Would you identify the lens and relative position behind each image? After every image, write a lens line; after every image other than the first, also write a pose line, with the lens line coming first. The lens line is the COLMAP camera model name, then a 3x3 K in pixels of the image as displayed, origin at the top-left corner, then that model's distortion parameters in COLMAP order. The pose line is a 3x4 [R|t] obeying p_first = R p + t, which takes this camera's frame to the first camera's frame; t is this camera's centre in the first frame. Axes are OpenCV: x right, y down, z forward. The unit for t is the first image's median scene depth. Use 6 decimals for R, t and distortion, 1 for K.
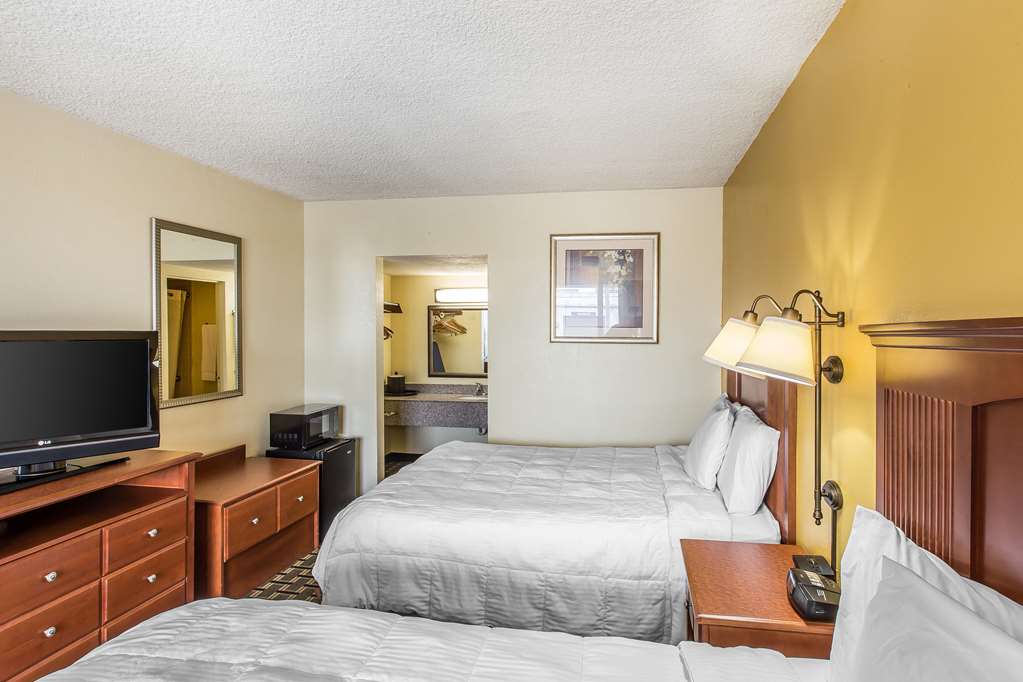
lens RADIAL K [[537.8, 0, 553.6], [0, 537.8, 334.9], [0, 0, 1]] dist [0.000925, 0.000948]
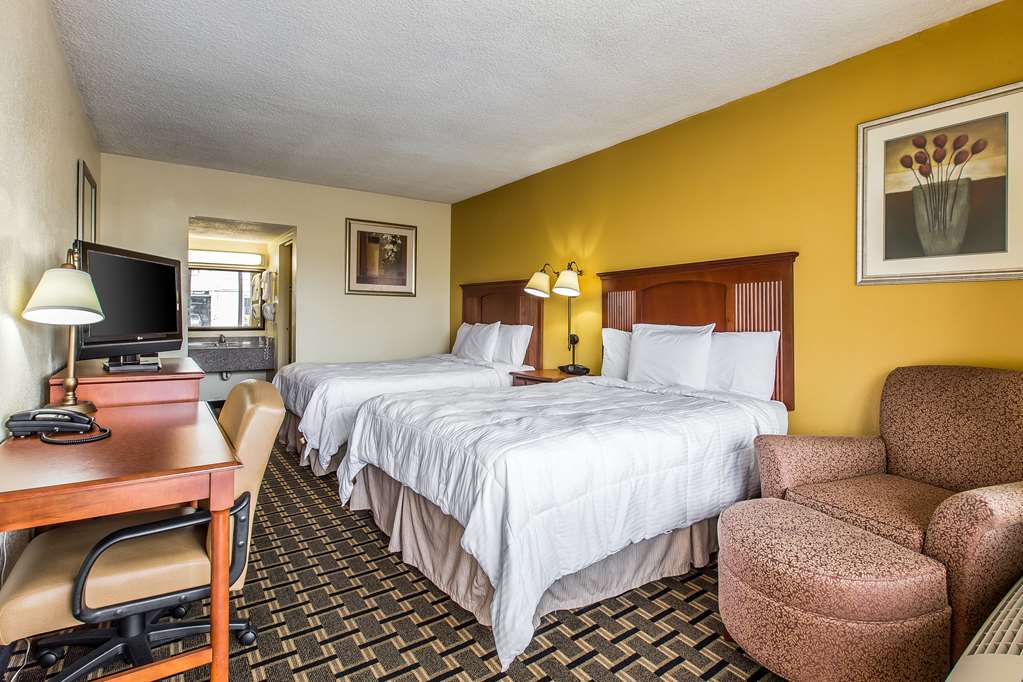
lens RADIAL K [[495.9, 0, 506.2], [0, 495.9, 315.3], [0, 0, 1]] dist [-0.000188, 0.000104]
pose [[0.722490, 0.005472, 0.691360, -0.868857], [0.002451, 0.999942, -0.010476, 0.122473], [-0.691377, 0.009264, 0.722434, -0.341049]]
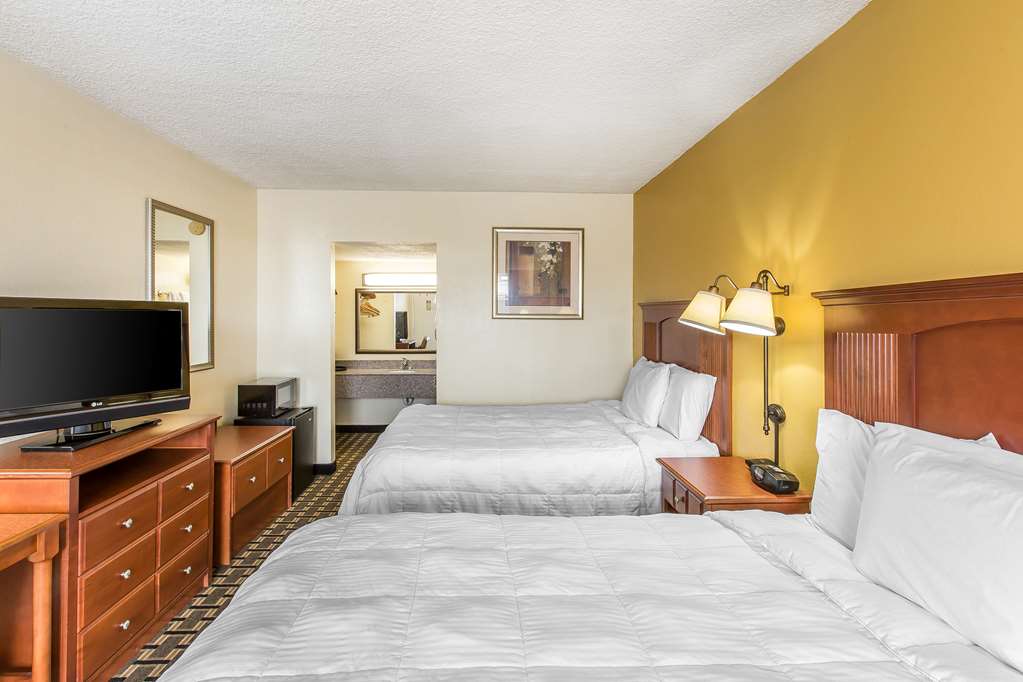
lens RADIAL K [[495.9, 0, 506.2], [0, 495.9, 315.3], [0, 0, 1]] dist [-0.000188, 0.000104]
pose [[0.981251, 0.000115, 0.192736, -0.268389], [0.002604, 0.999901, -0.013856, 0.031184], [-0.192719, 0.014098, 0.981153, -0.099863]]
